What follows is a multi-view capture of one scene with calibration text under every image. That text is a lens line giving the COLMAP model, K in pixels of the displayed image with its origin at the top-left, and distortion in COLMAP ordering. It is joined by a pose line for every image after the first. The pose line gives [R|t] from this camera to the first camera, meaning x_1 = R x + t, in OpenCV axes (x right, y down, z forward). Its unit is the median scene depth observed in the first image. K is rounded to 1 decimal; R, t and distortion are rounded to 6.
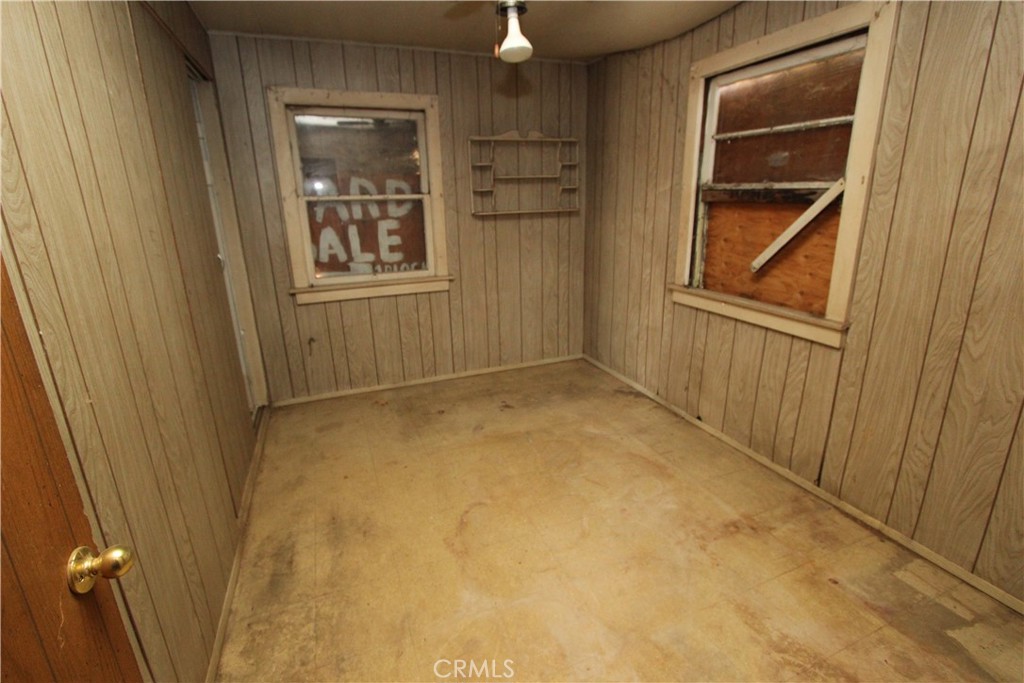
lens RADIAL K [[468.0, 0, 519.4], [0, 468.0, 334.7], [0, 0, 1]] dist [-0.016856, 0.000652]
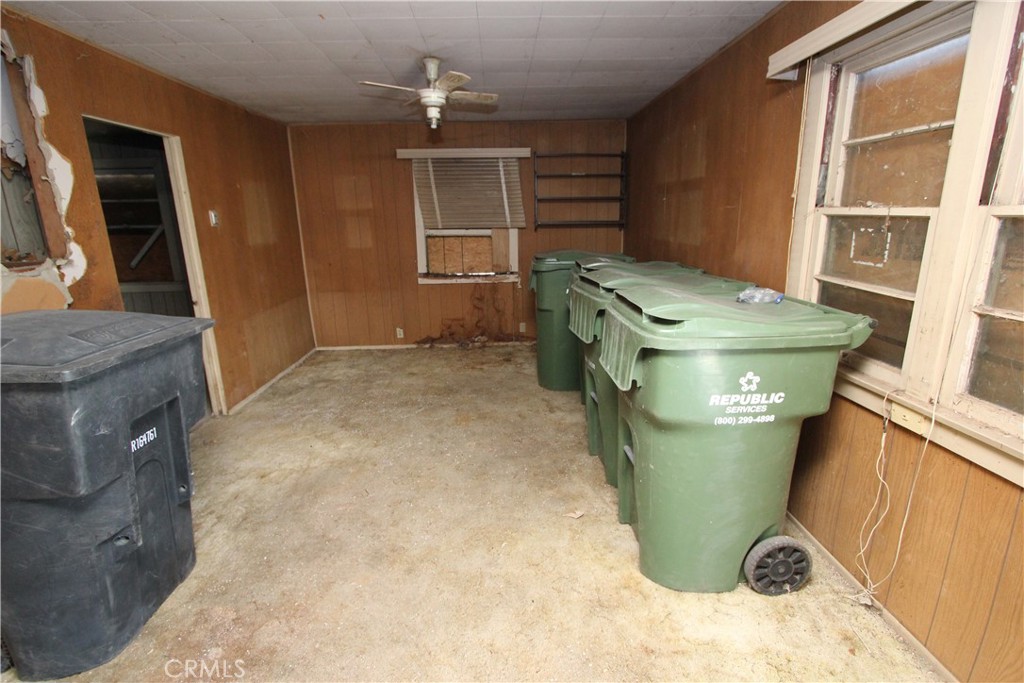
lens RADIAL K [[468.0, 0, 515.7], [0, 468.0, 333.3], [0, 0, 1]] dist [-0.016856, 0.000652]
pose [[0.363548, -0.212362, 0.907047, -0.738143], [0.273048, 0.955198, 0.114197, 0.342282], [-0.890661, 0.206151, 0.405246, -1.179333]]
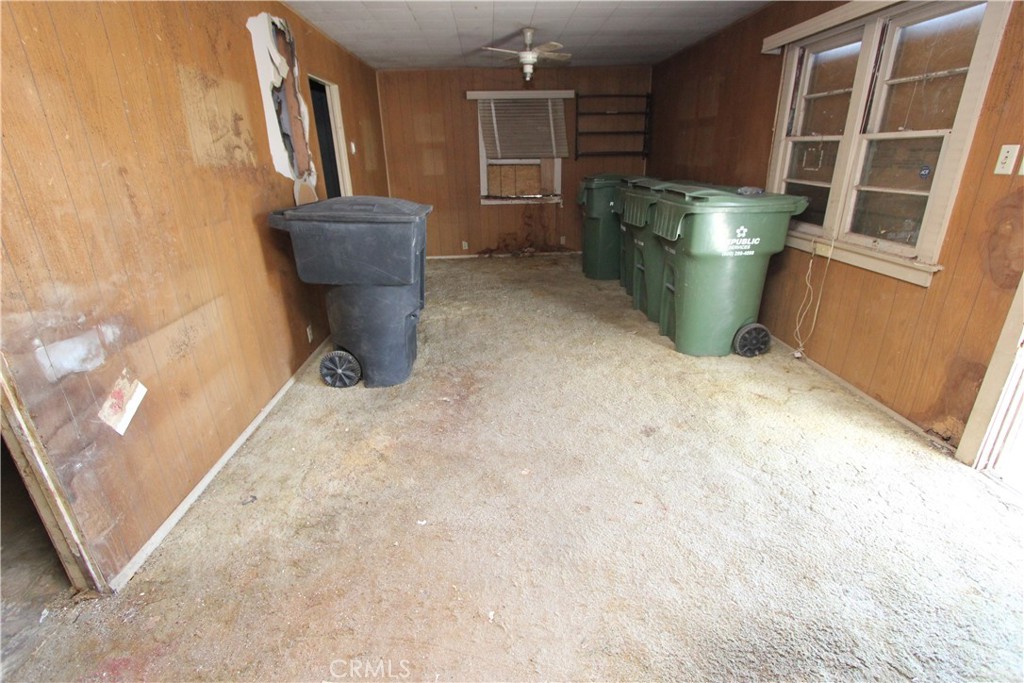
lens RADIAL K [[468.0, 0, 514.3], [0, 468.0, 332.9], [0, 0, 1]] dist [-0.016856, 0.000652]
pose [[0.352818, -0.323419, 0.878020, -1.352605], [0.278227, 0.932183, 0.231569, 0.364789], [-0.893369, 0.162587, 0.418875, -1.133354]]
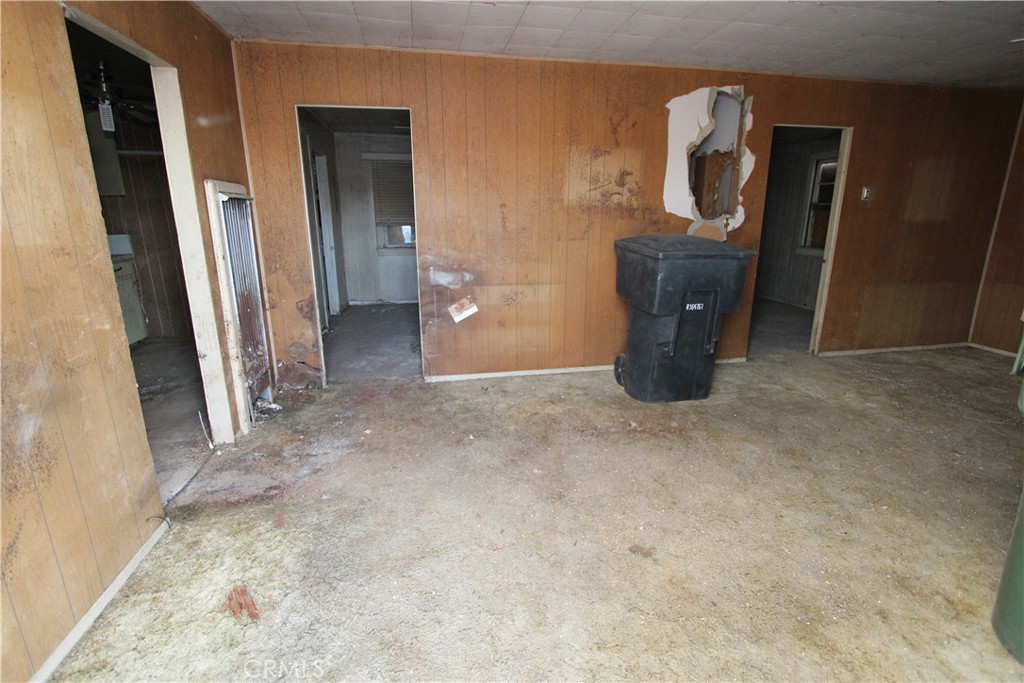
lens RADIAL K [[468.0, 0, 507.2], [0, 468.0, 329.3], [0, 0, 1]] dist [-0.016856, 0.000652]
pose [[0.973312, 0.073035, -0.217553, -0.587279], [-0.081350, 0.996249, -0.029497, 0.539160], [0.214583, 0.046408, 0.975603, -1.685925]]
